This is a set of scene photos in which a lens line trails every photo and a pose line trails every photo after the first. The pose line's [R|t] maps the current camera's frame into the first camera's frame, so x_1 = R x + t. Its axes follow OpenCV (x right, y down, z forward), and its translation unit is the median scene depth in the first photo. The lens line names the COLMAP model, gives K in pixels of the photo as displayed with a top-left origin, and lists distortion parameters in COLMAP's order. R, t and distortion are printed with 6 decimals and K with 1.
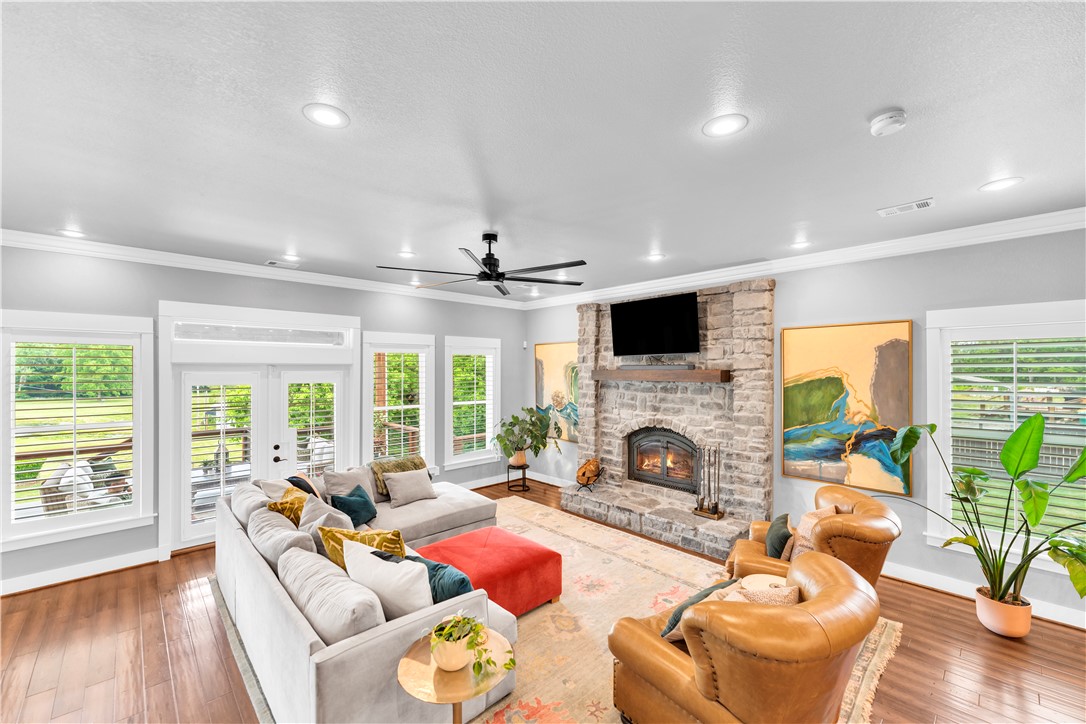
lens RADIAL K [[441.2, 0, 561.0], [0, 441.2, 364.3], [0, 0, 1]] dist [0.006629, -0.000343]
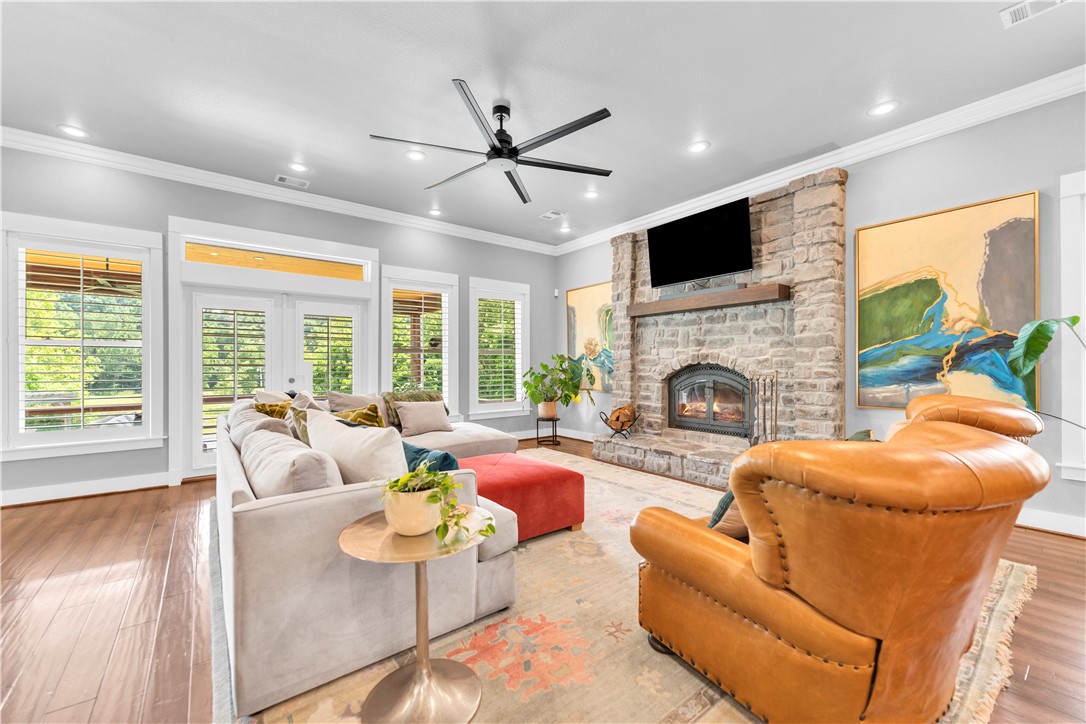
lens RADIAL K [[441.2, 0, 561.0], [0, 441.2, 364.3], [0, 0, 1]] dist [0.006629, -0.000343]
pose [[0.995024, -0.002119, -0.099614, 0.033195], [0.002202, 0.999997, 0.000724, 0.172001], [0.099612, -0.000940, 0.995026, 0.123261]]
